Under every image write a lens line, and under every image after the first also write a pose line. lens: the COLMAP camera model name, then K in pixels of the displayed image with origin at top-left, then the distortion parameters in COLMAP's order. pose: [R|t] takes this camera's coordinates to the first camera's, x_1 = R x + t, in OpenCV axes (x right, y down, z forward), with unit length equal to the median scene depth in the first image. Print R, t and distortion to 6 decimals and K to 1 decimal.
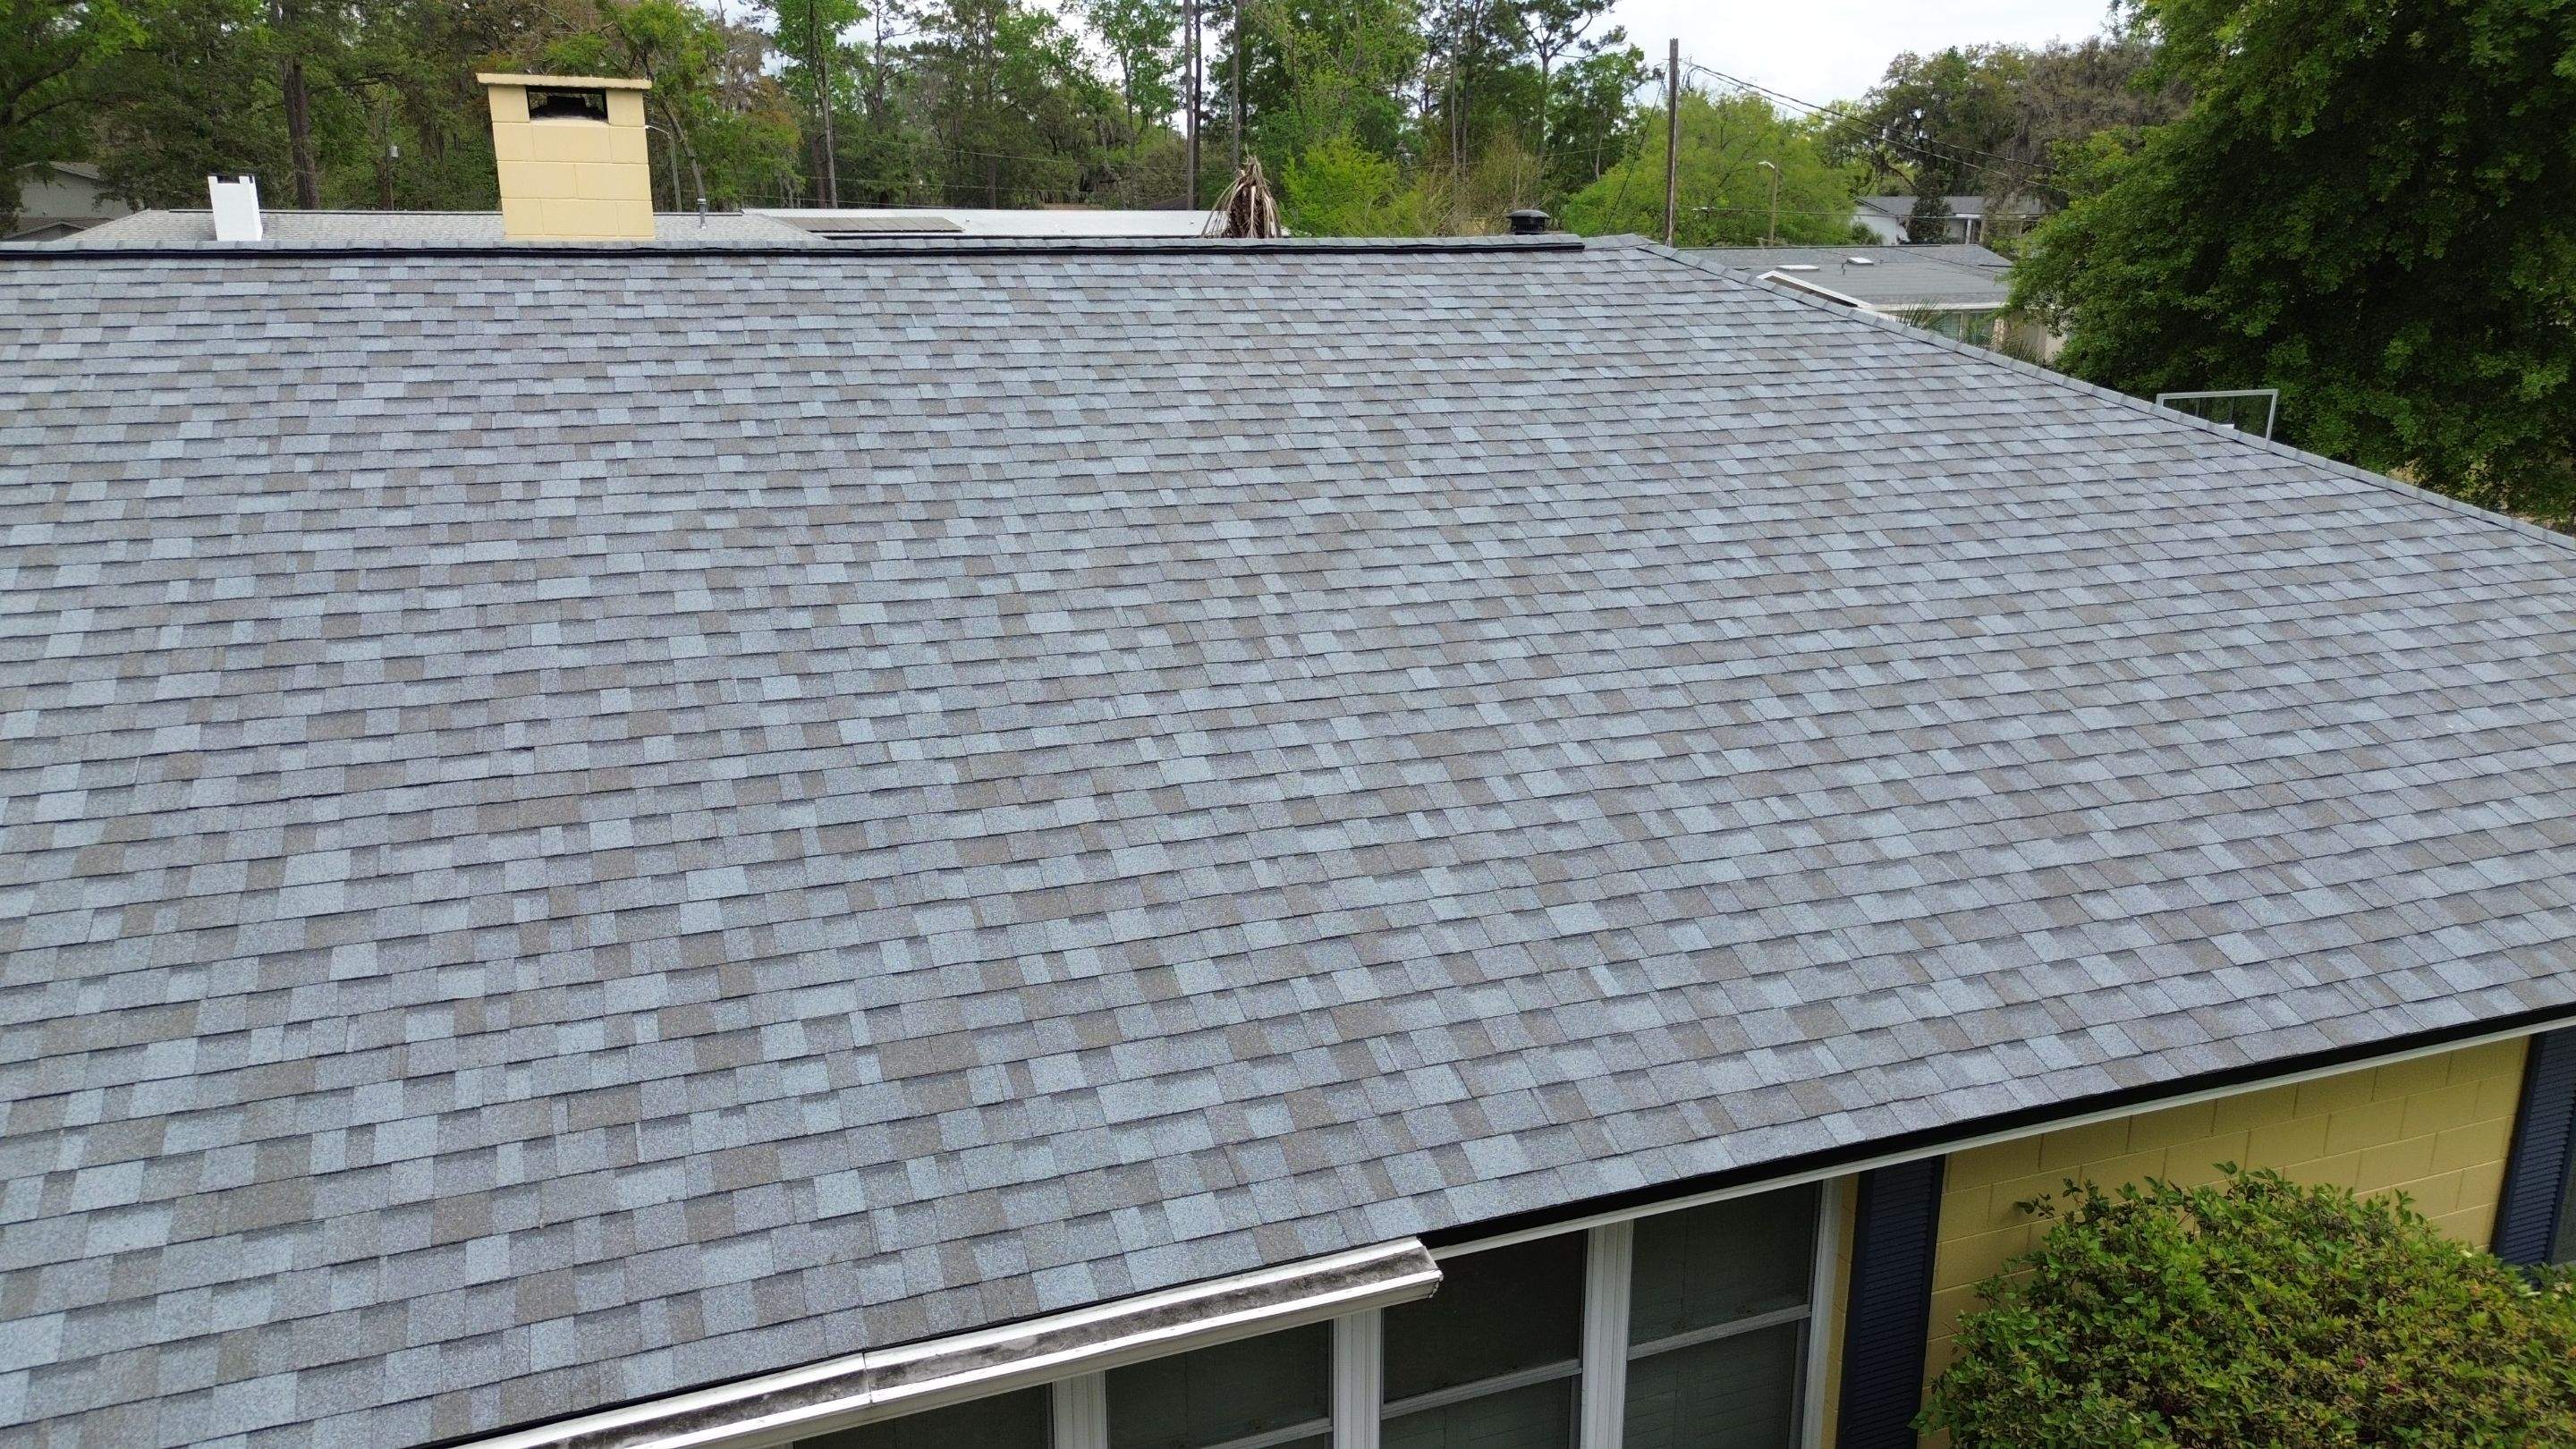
lens RADIAL K [[1824.7, 0, 1290.3], [0, 1824.7, 722.5], [0, 0, 1]] dist [0.064796, -0.064216]
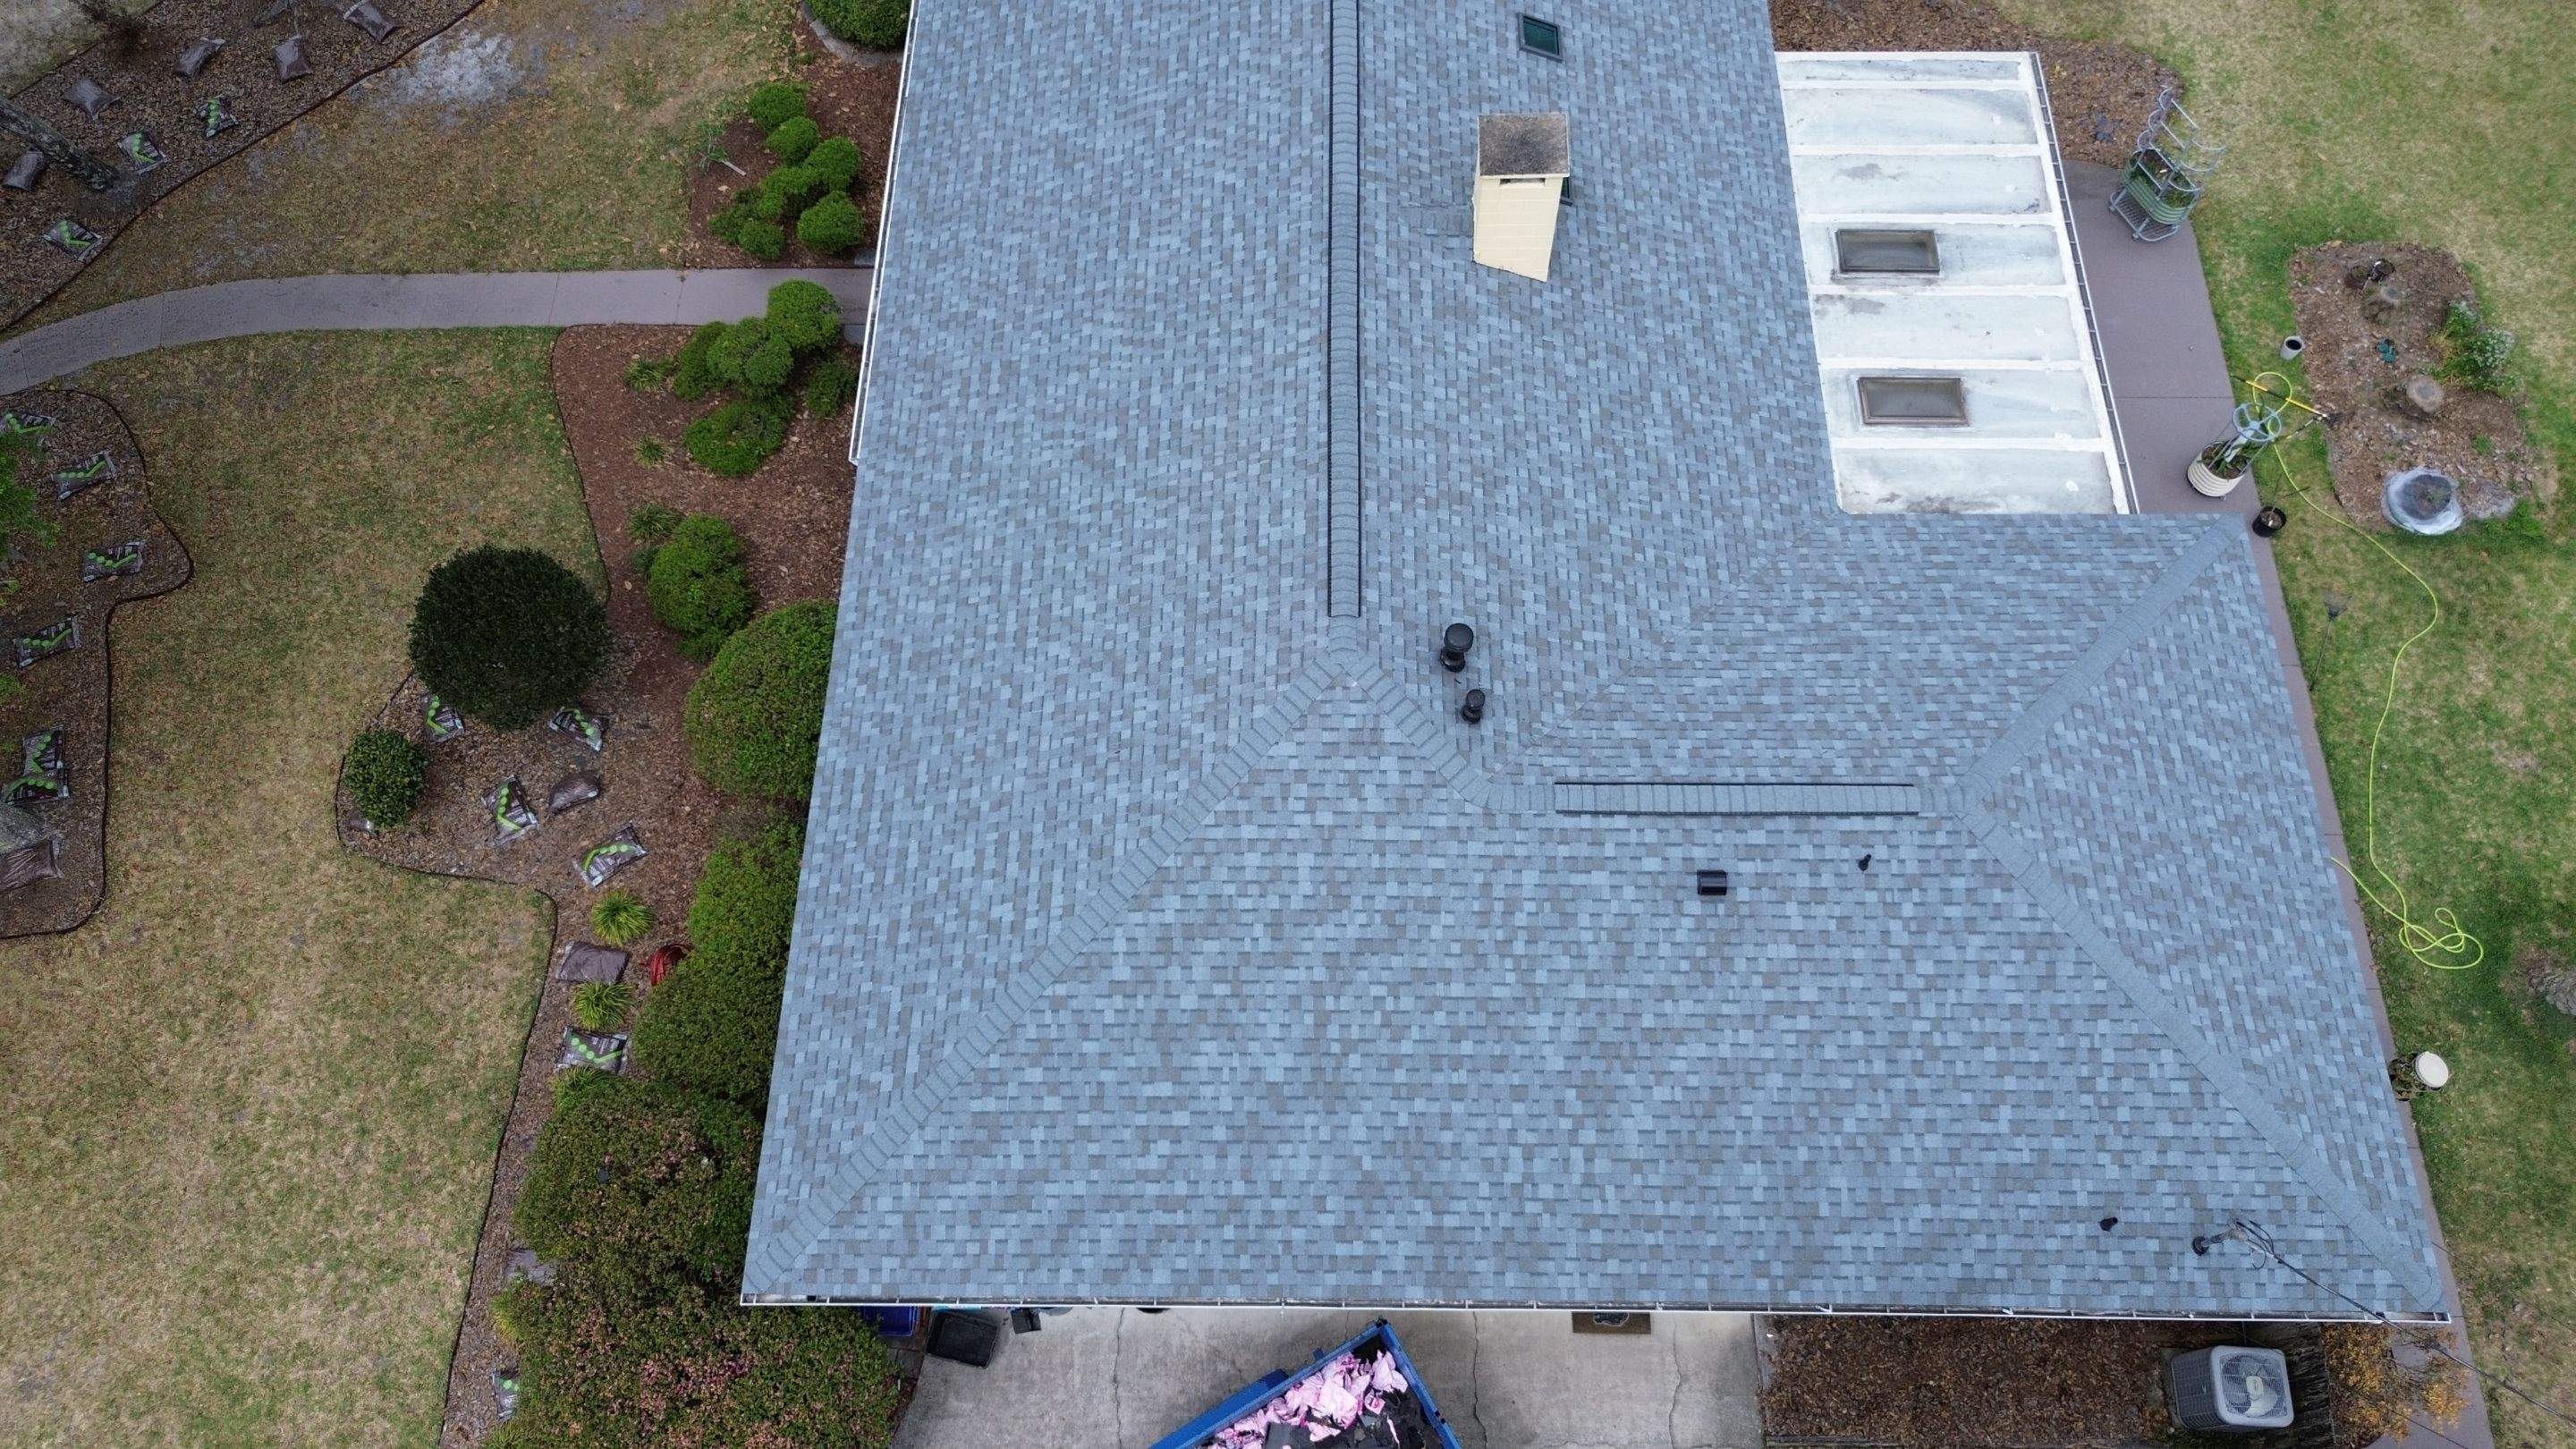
lens RADIAL K [[1824.7, 0, 1298.0], [0, 1824.7, 730.0], [0, 0, 1]] dist [0.064796, -0.064216]
pose [[-0.357708, 0.837308, -0.413474, 1.625541], [-0.250666, 0.340427, 0.906243, -2.966634], [0.899562, 0.427814, 0.088112, 1.433266]]
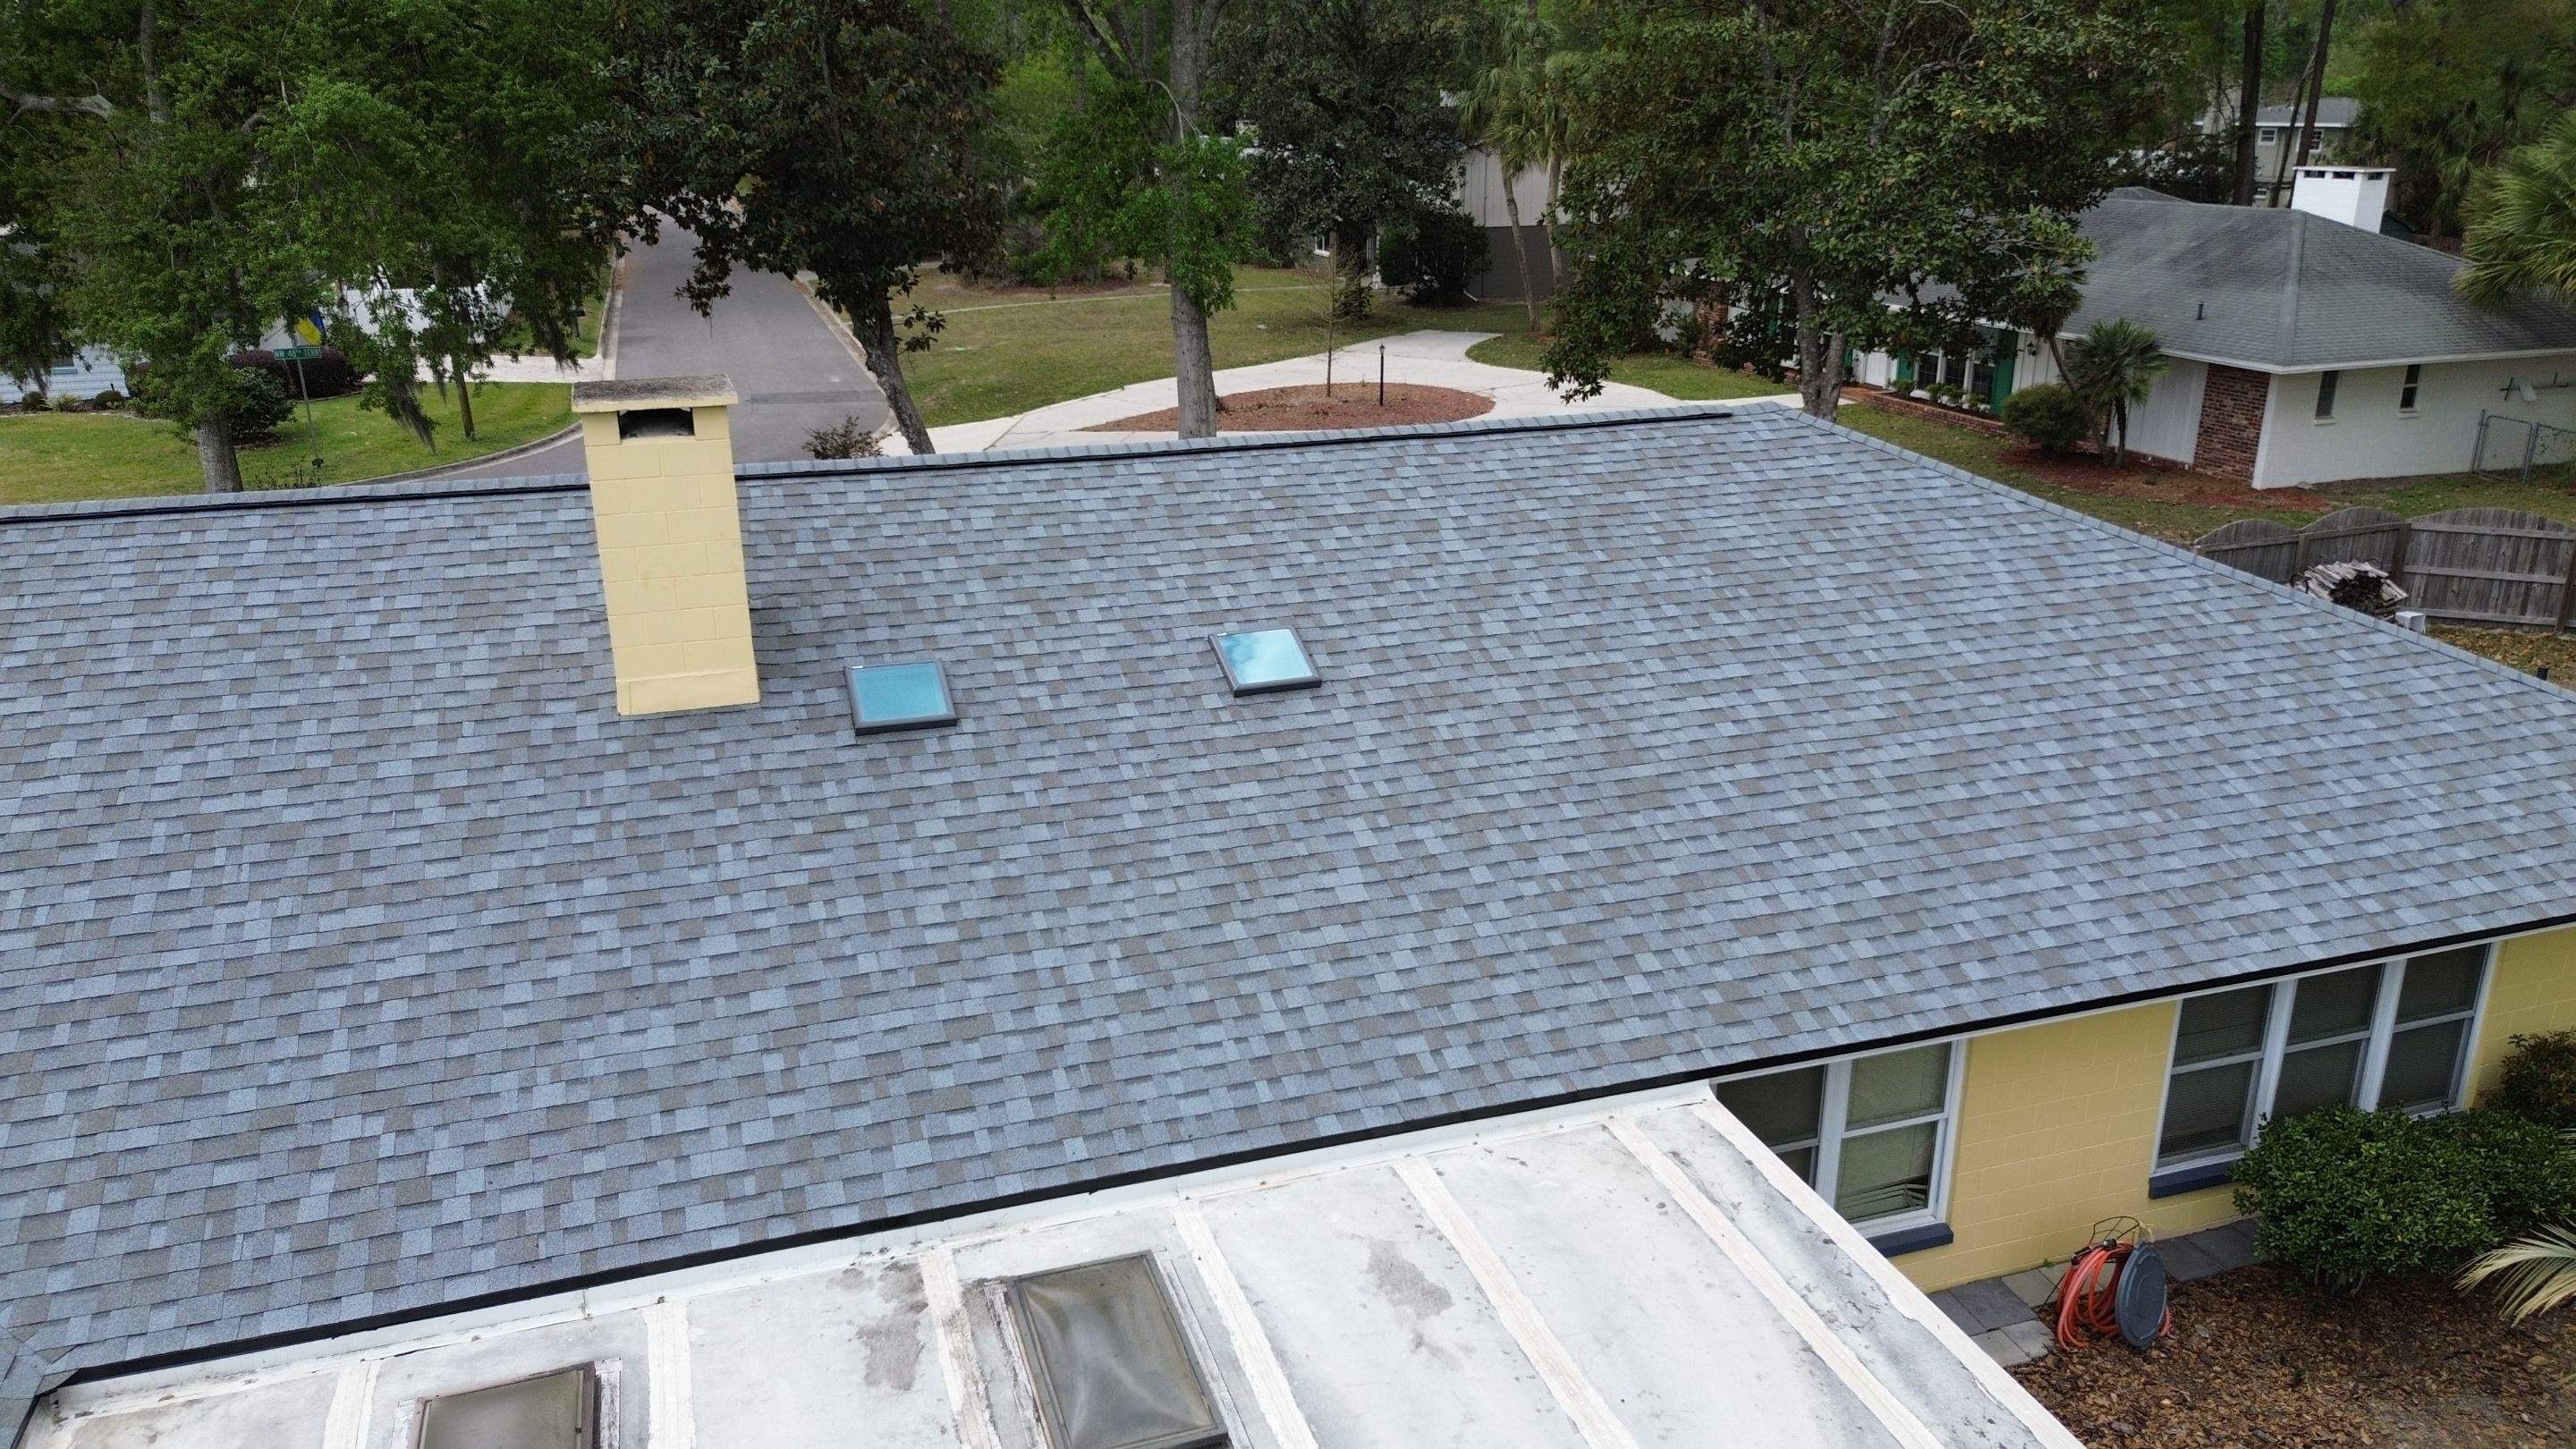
lens RADIAL K [[1824.7, 0, 1303.4], [0, 1824.7, 734.8], [0, 0, 1]] dist [0.064796, -0.064216]
pose [[-0.999571, -0.012322, 0.026557, -1.275977], [0.005200, 0.817965, 0.575244, -1.264982], [-0.028811, 0.575136, -0.817551, 3.149186]]
